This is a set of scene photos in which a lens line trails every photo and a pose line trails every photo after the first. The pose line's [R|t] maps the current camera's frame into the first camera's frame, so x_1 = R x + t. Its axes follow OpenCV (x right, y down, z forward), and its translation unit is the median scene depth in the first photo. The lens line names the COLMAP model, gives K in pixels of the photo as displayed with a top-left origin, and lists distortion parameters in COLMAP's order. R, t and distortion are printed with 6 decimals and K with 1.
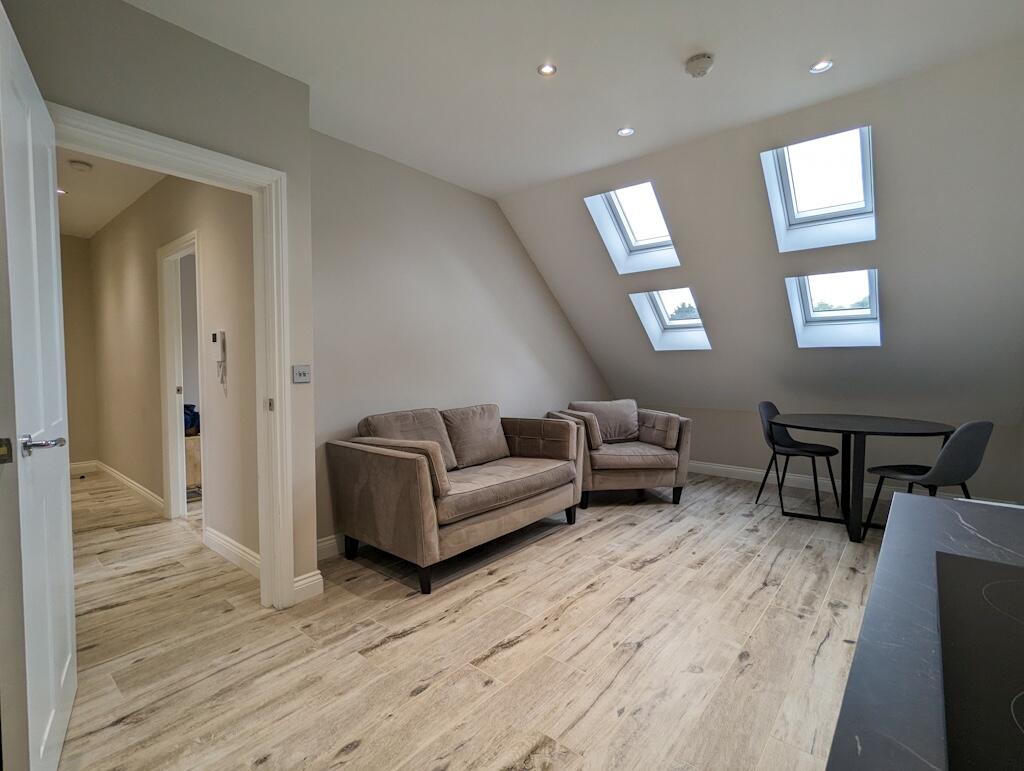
lens RADIAL K [[488.5, 0, 508.8], [0, 488.5, 383.0], [0, 0, 1]] dist [0.002149, 0.000009]
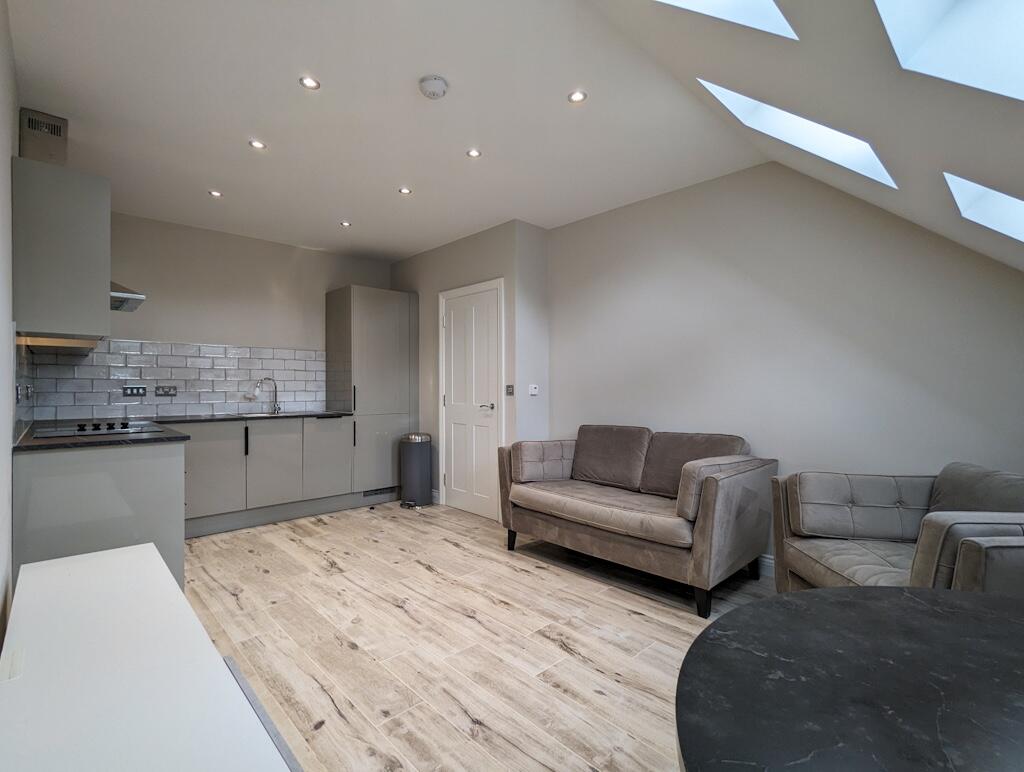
lens RADIAL K [[488.5, 0, 509.0], [0, 488.5, 386.5], [0, 0, 1]] dist [0.002149, 0.000009]
pose [[-0.116653, 0.000202, -0.993173, 1.241867], [-0.038573, 0.999245, 0.004733, -0.040382], [0.992423, 0.038862, -0.116557, 1.173857]]
